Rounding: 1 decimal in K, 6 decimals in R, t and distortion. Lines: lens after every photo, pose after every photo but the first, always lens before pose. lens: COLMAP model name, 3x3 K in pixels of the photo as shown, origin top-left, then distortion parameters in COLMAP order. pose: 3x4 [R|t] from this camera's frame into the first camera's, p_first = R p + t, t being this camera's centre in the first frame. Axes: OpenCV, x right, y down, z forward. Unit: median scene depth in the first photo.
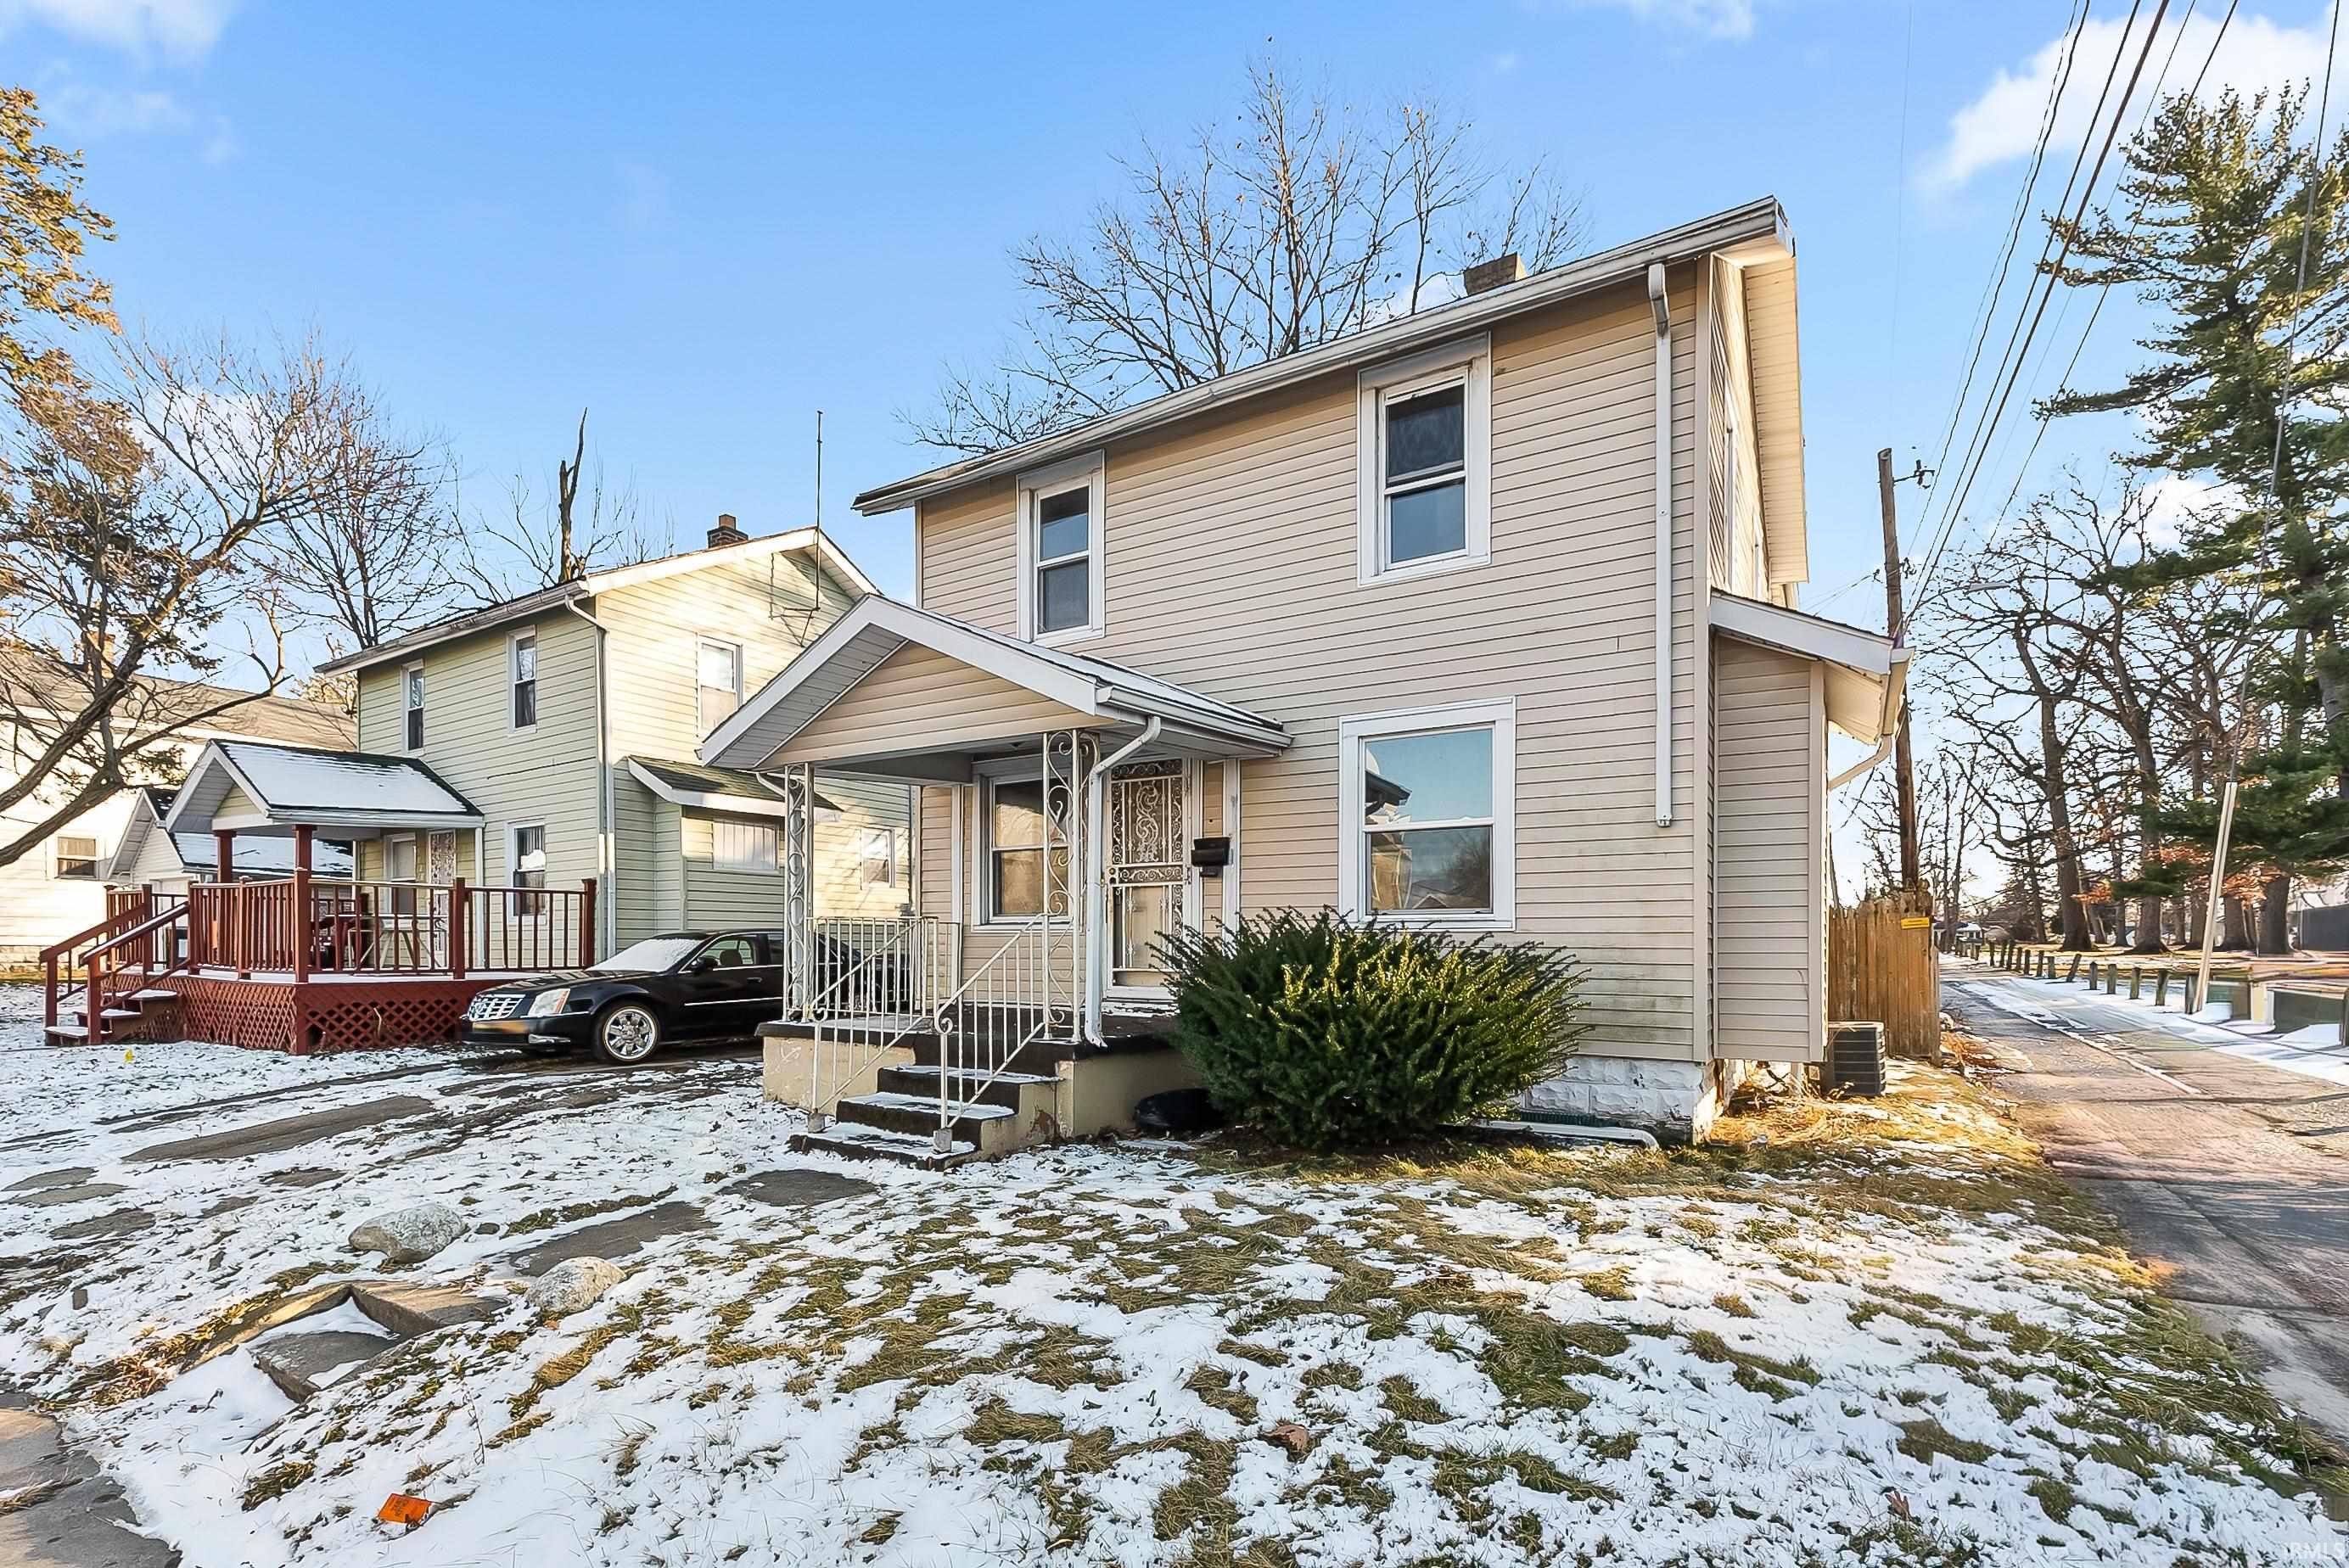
lens RADIAL K [[1006.4, 0, 1174.5], [0, 1006.4, 784.0], [0, 0, 1]] dist [-0.004643, -0.000683]
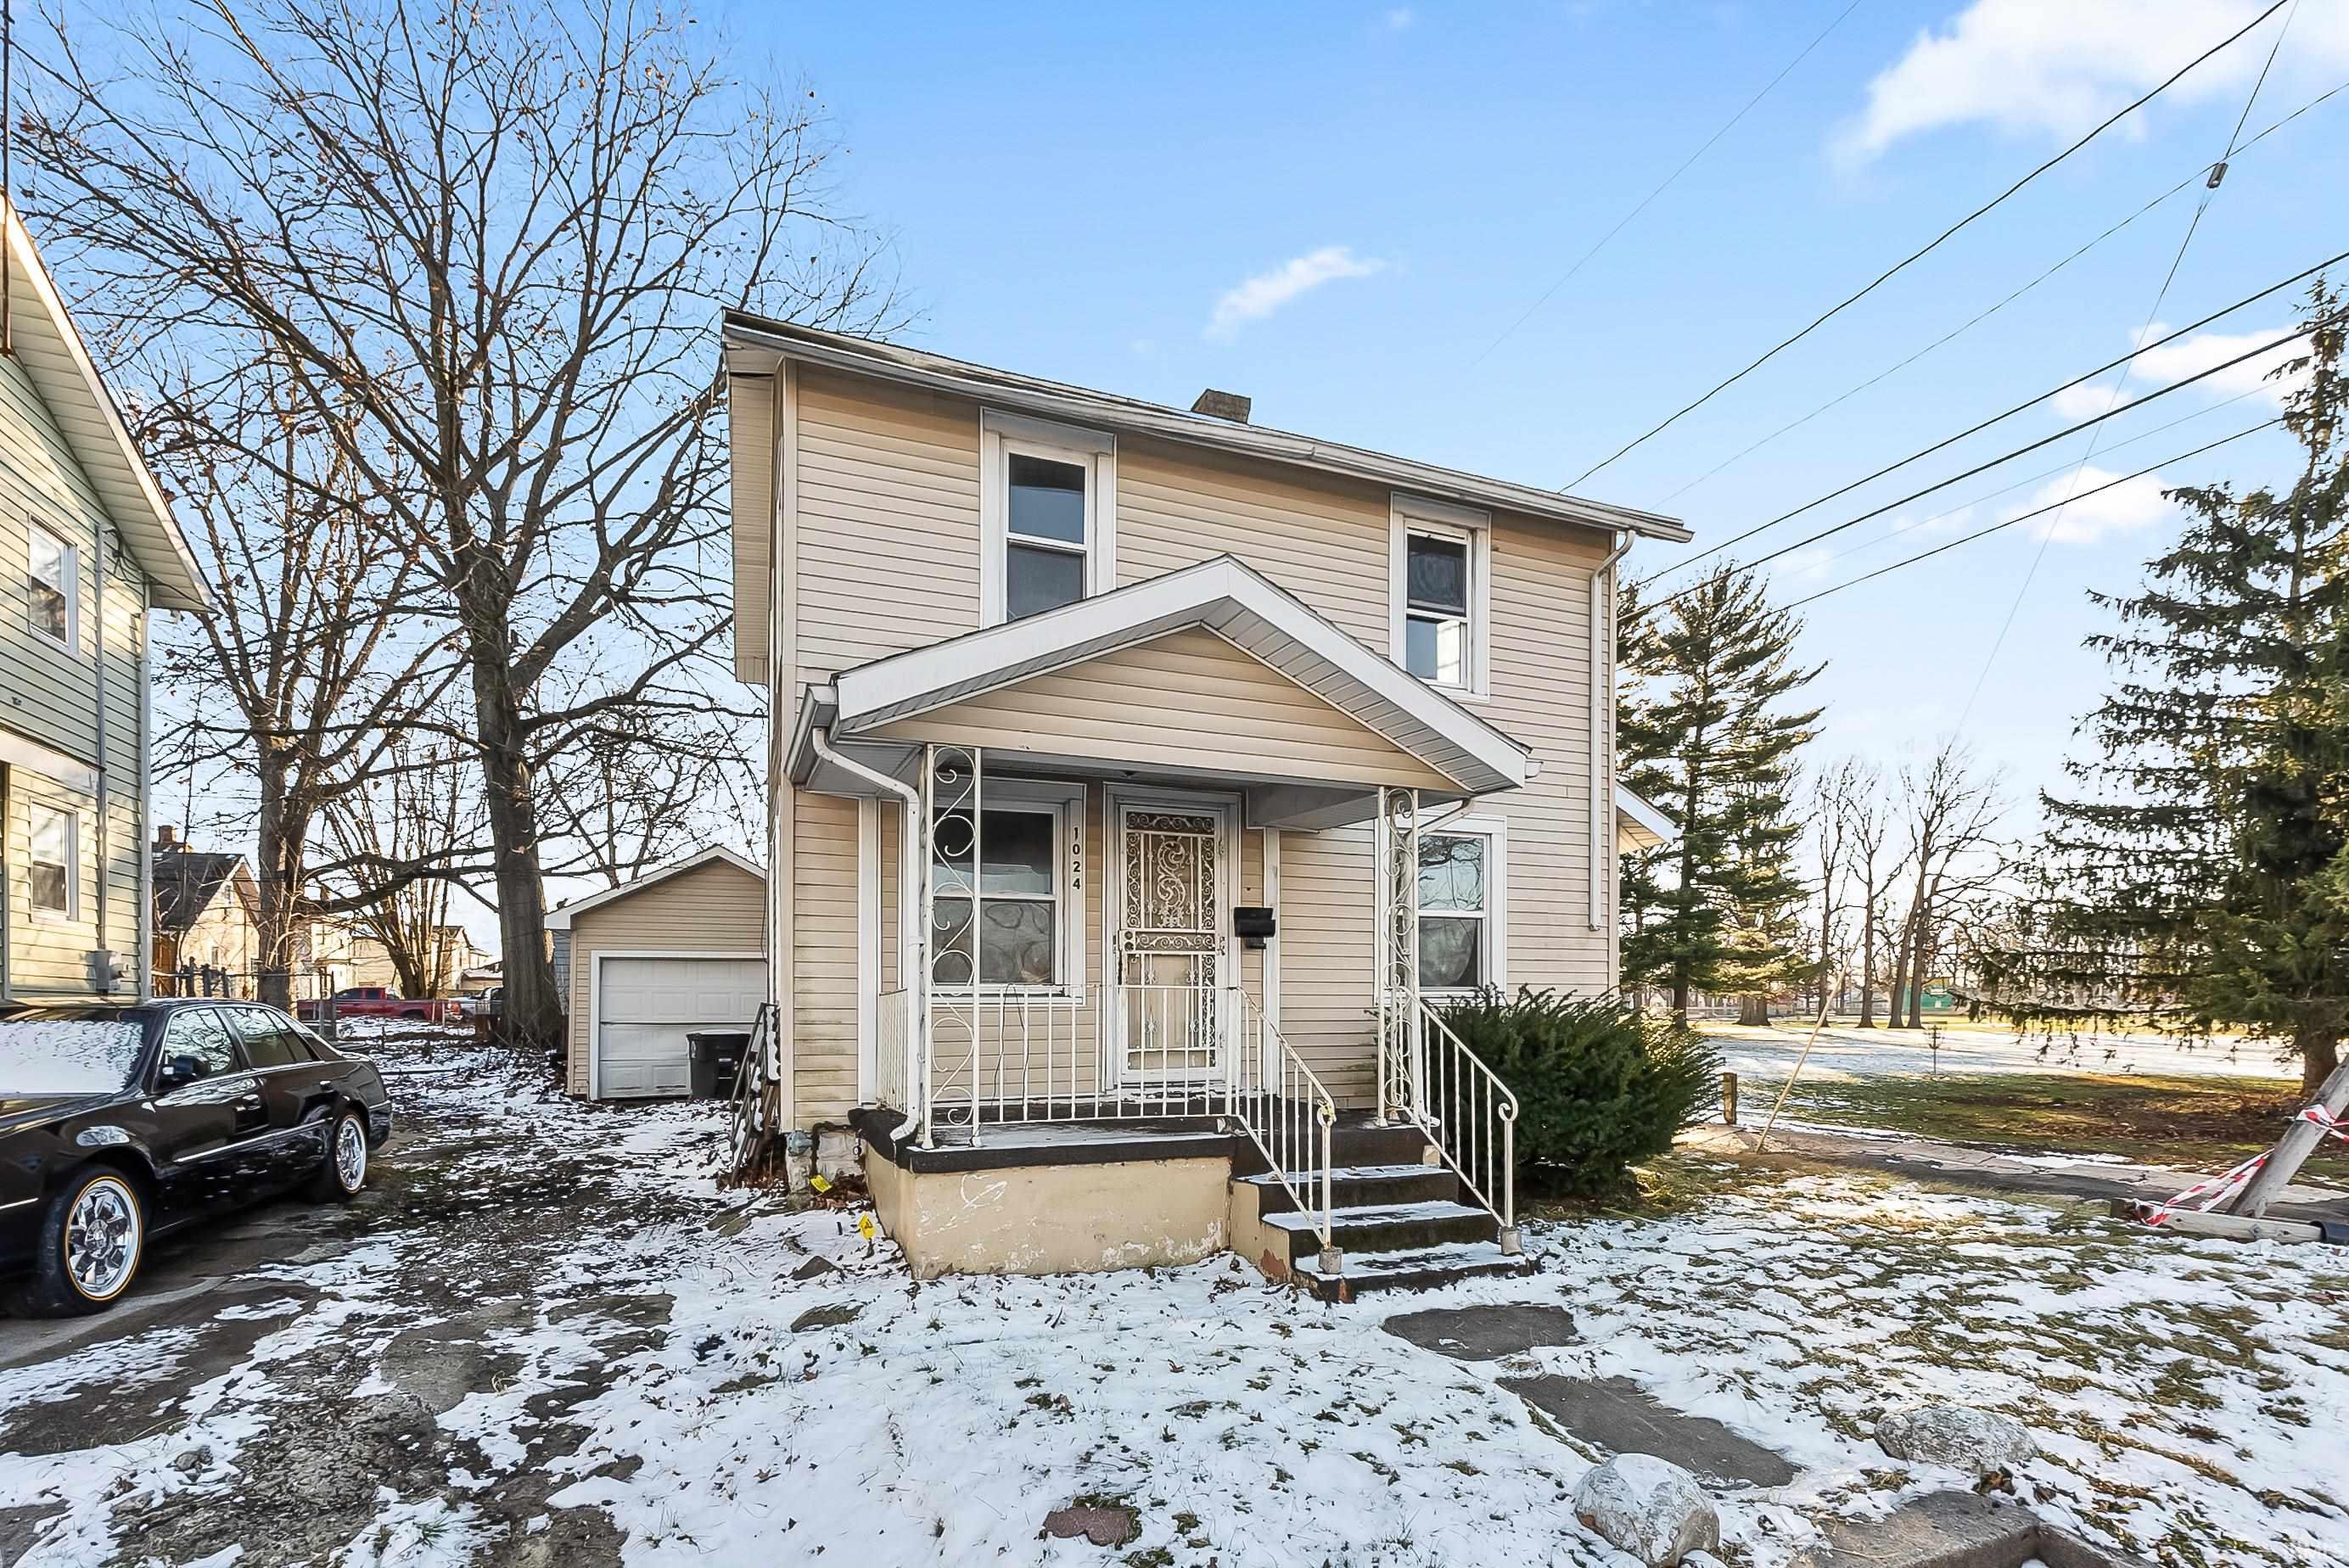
lens RADIAL K [[1028.9, 0, 1173.7], [0, 1028.9, 867.7], [0, 0, 1]] dist [-0.007160, -0.000217]
pose [[0.607319, 0.106460, 0.787293, -0.819309], [-0.116298, 0.992219, -0.044457, 0.072078], [-0.785900, -0.064561, 0.614974, 0.491773]]
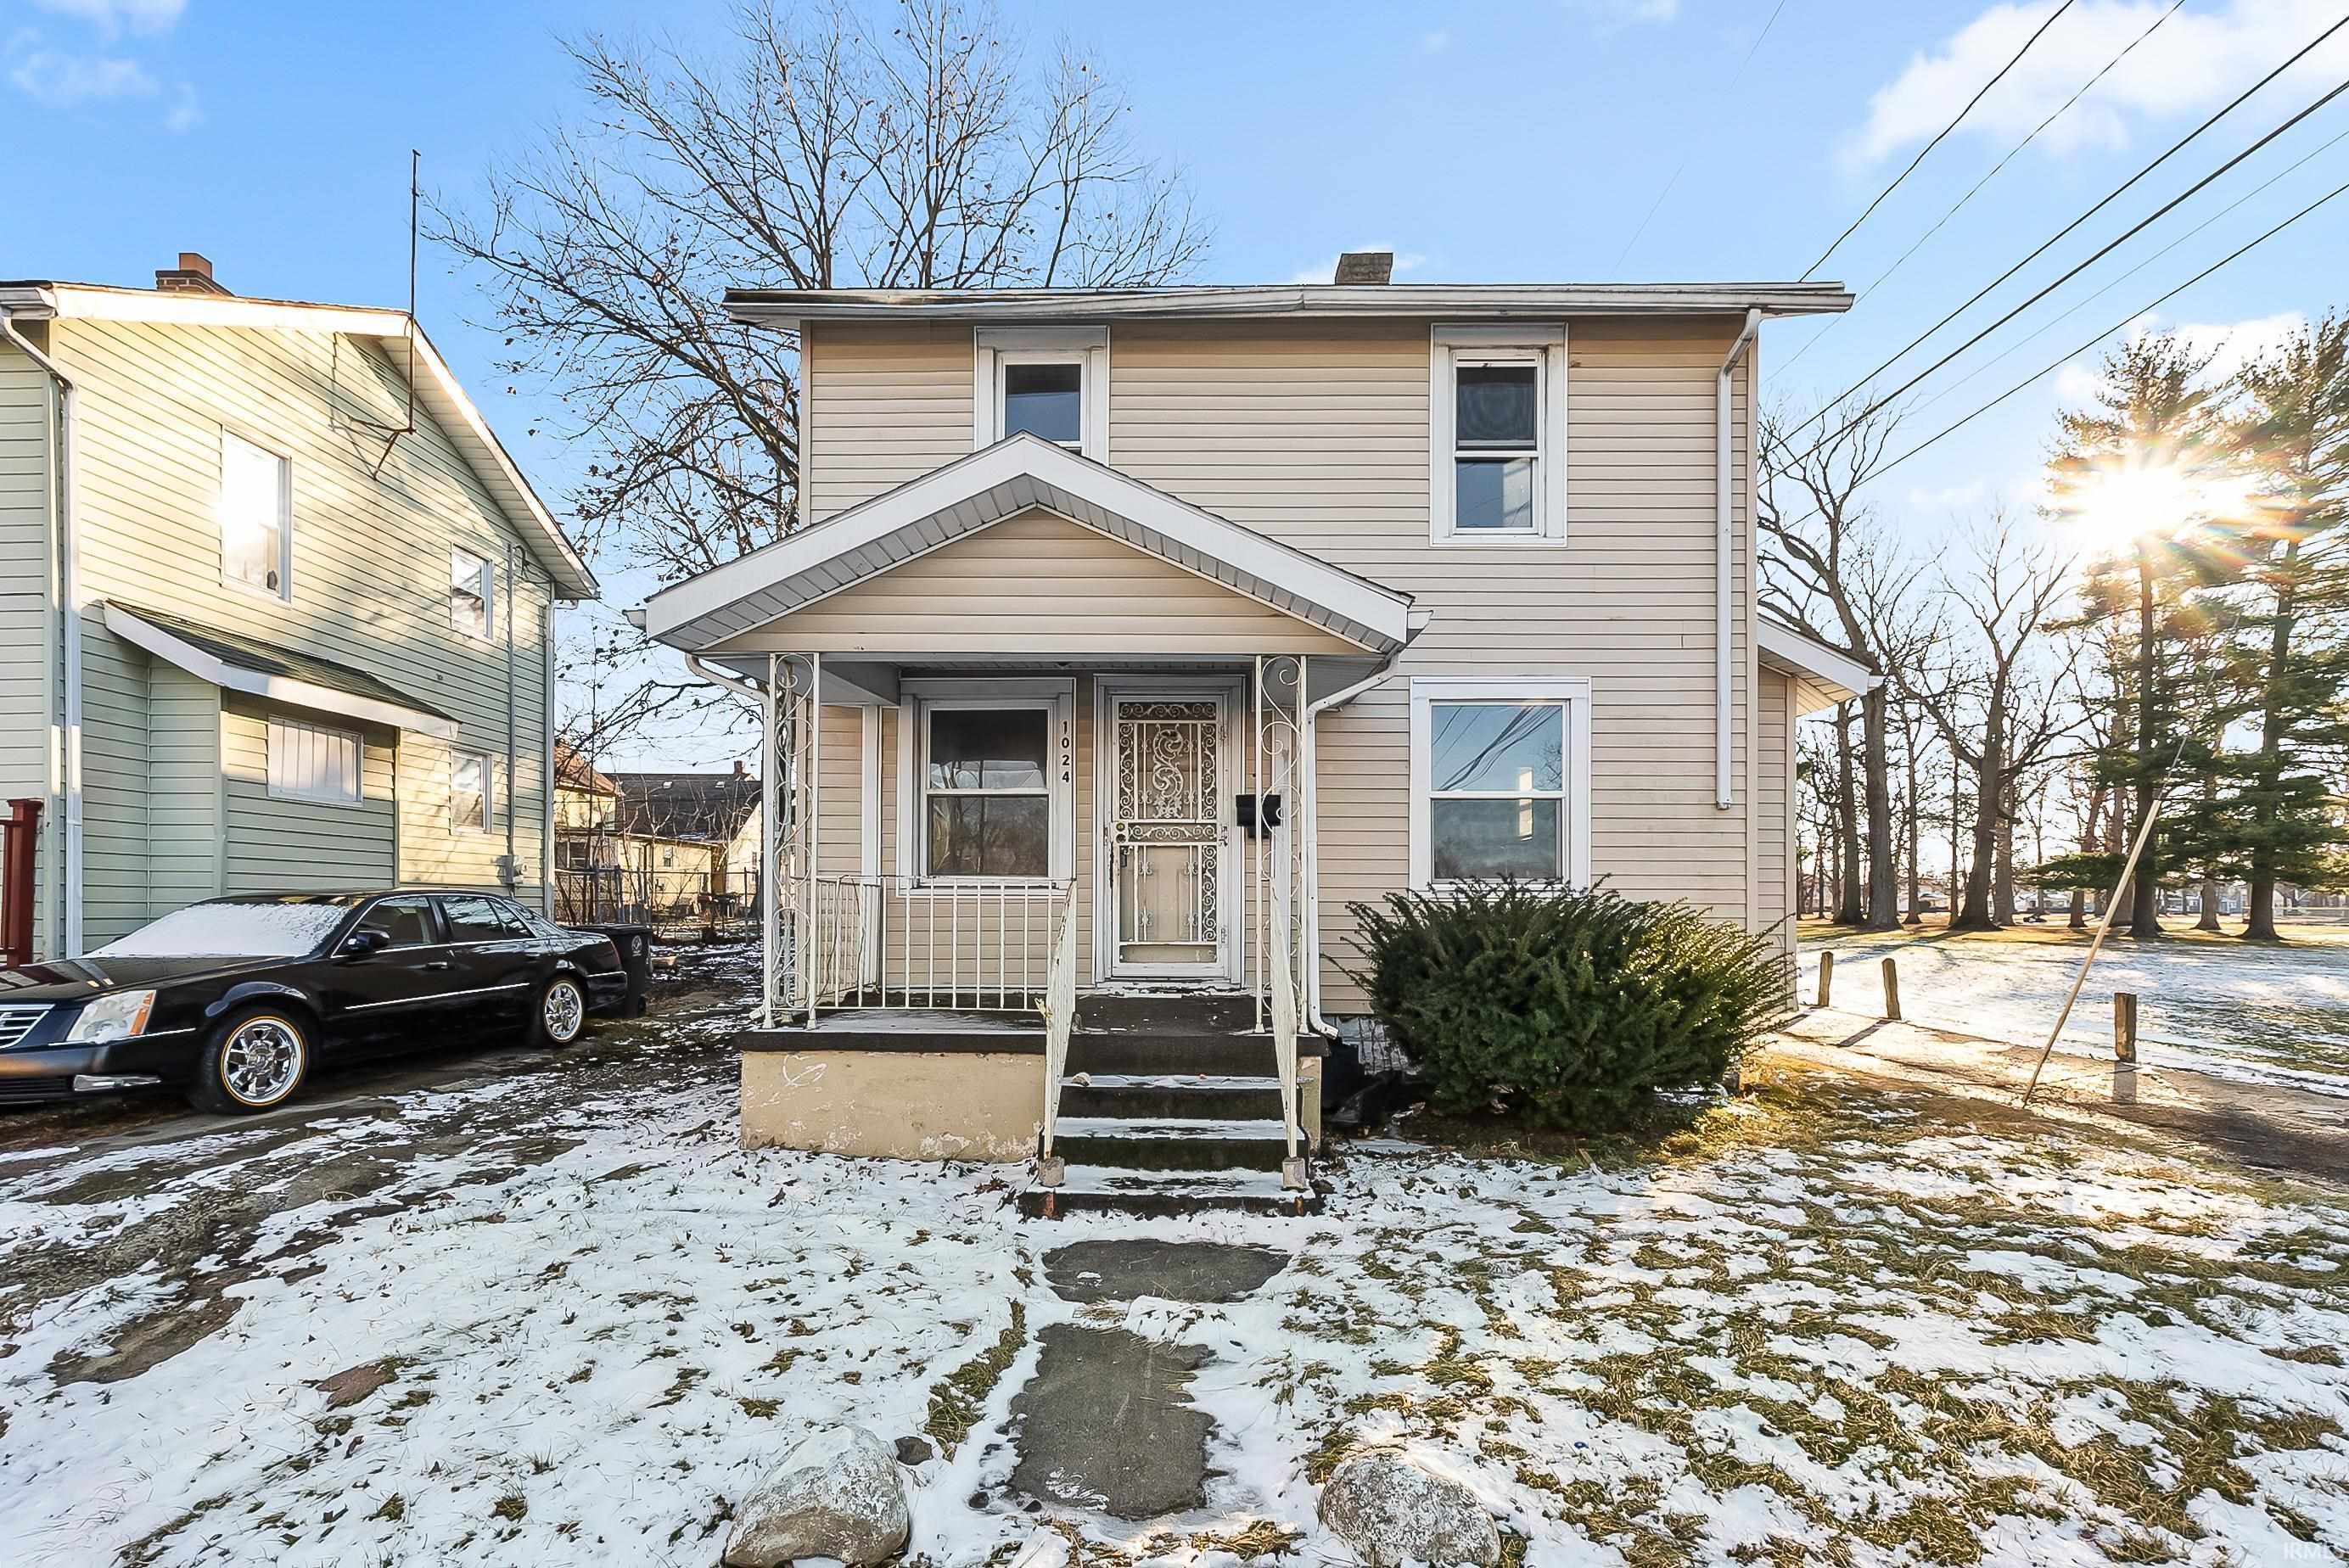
lens RADIAL K [[1006.1, 0, 1175.4], [0, 1006.1, 763.2], [0, 0, 1]] dist [-0.005397, -0.000410]
pose [[0.863035, 0.073705, 0.499738, -0.501360], [-0.080208, 0.996742, -0.008489, 0.041492], [-0.498736, -0.032757, 0.866135, 0.279223]]
